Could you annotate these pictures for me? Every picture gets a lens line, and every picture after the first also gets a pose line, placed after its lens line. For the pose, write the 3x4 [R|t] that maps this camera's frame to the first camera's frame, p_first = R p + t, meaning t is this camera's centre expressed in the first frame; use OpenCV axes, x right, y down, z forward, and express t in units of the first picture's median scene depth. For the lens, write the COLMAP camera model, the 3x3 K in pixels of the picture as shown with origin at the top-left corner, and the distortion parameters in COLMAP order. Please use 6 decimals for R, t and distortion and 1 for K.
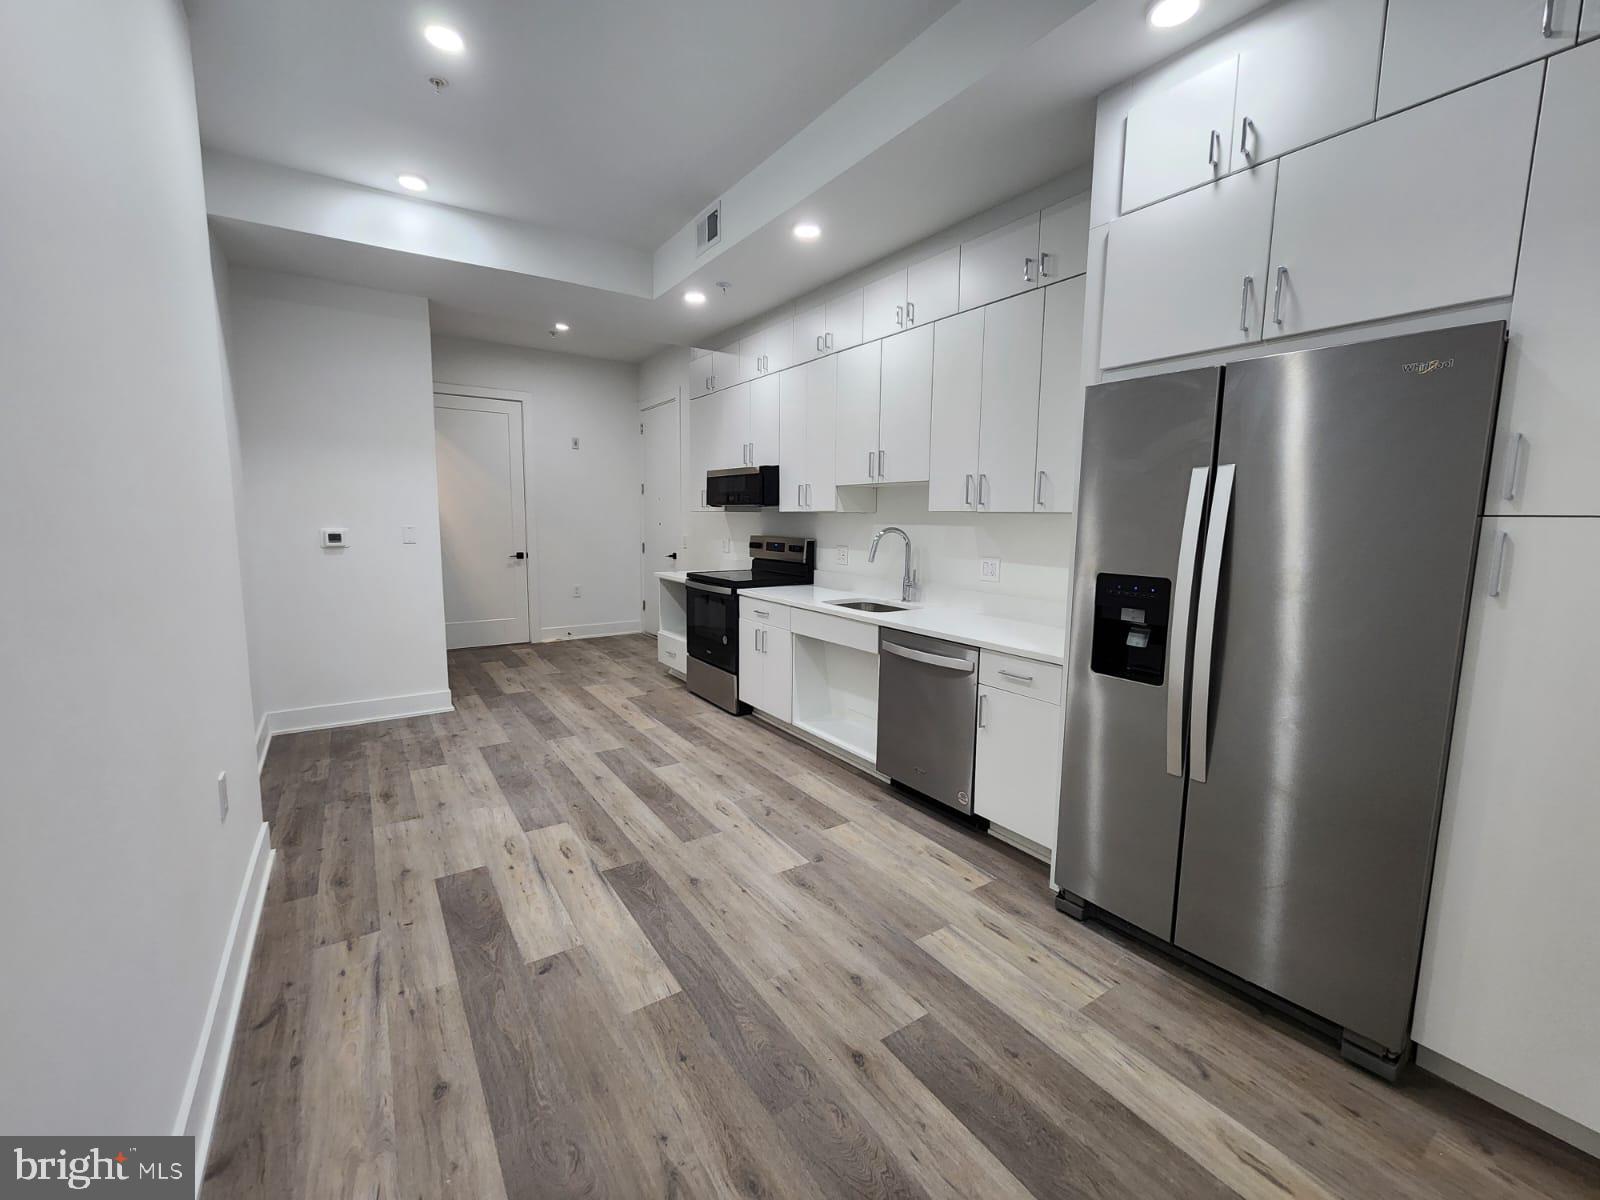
lens RADIAL K [[656.7, 0, 801.8], [0, 656.7, 595.7], [0, 0, 1]] dist [-0.002261, 0.000000]
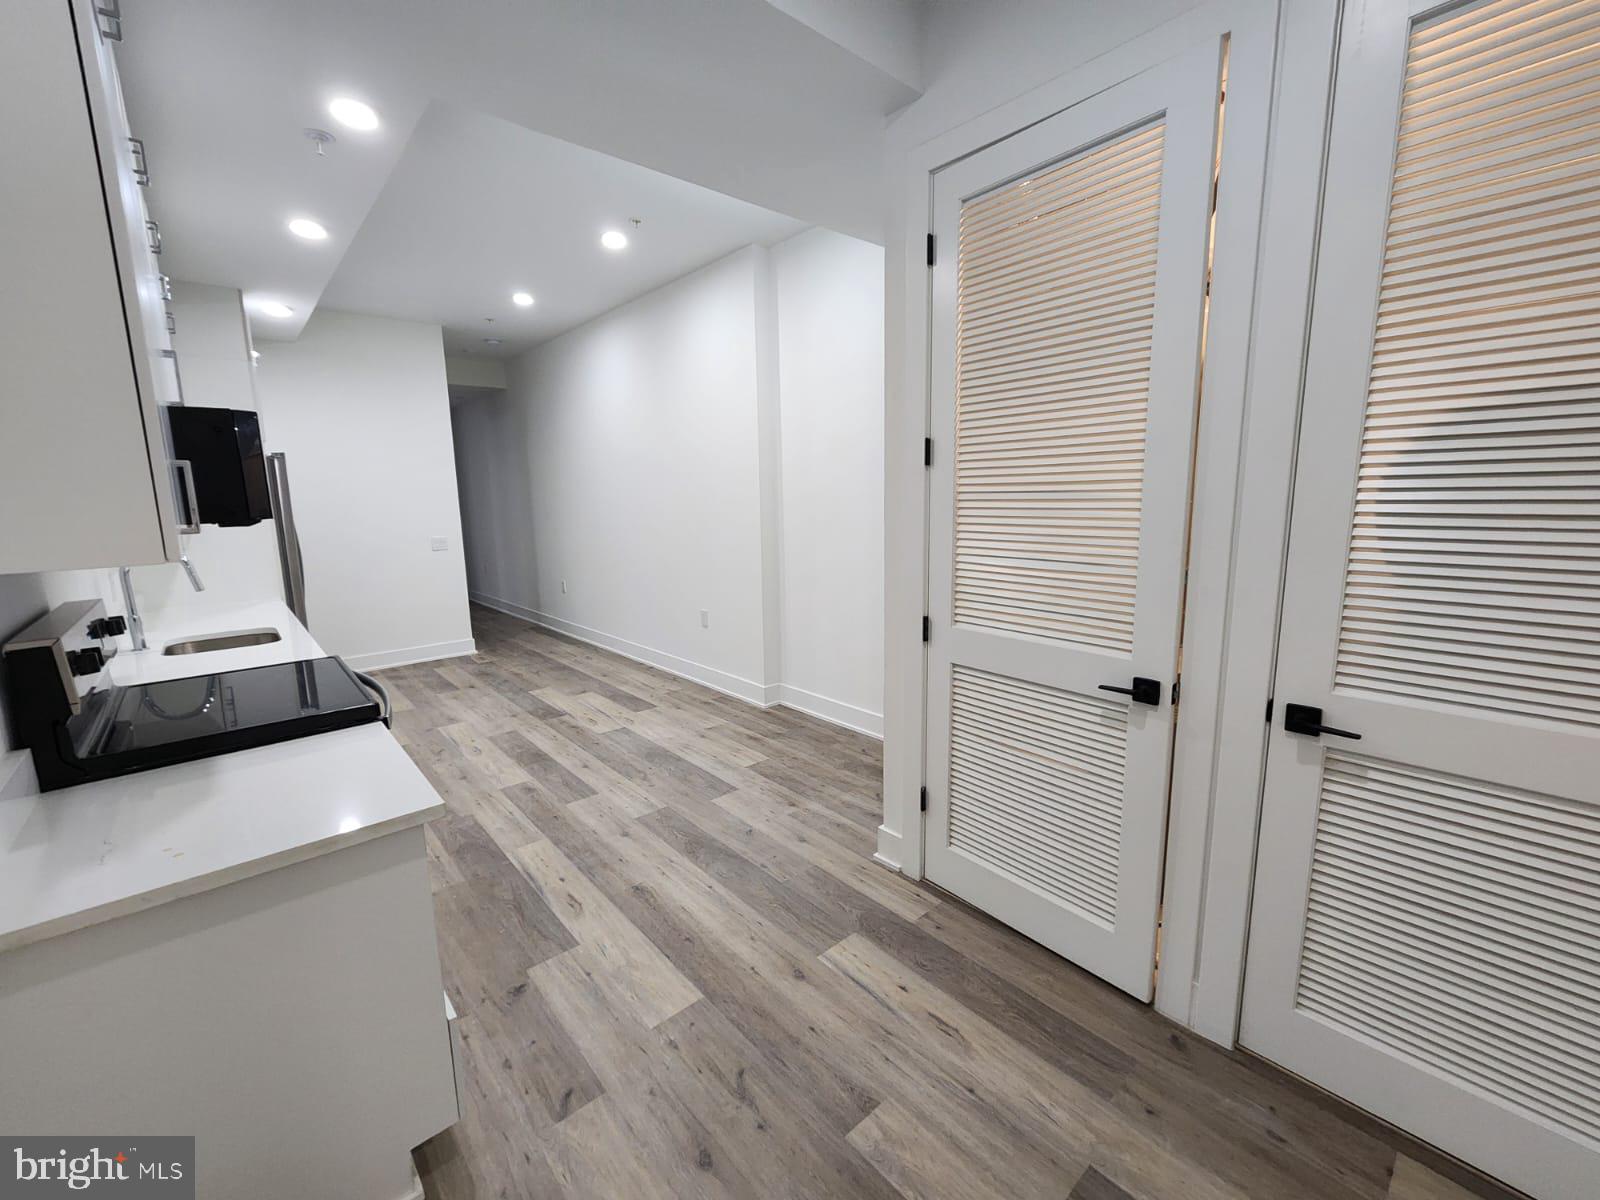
lens RADIAL K [[656.7, 0, 795.7], [0, 656.7, 598.2], [0, 0, 1]] dist [-0.002261, 0.000000]
pose [[-0.992697, 0.026061, -0.117784, -0.537277], [-0.007860, 0.960337, 0.278732, -0.285696], [0.120376, 0.277622, -0.953119, 2.006448]]
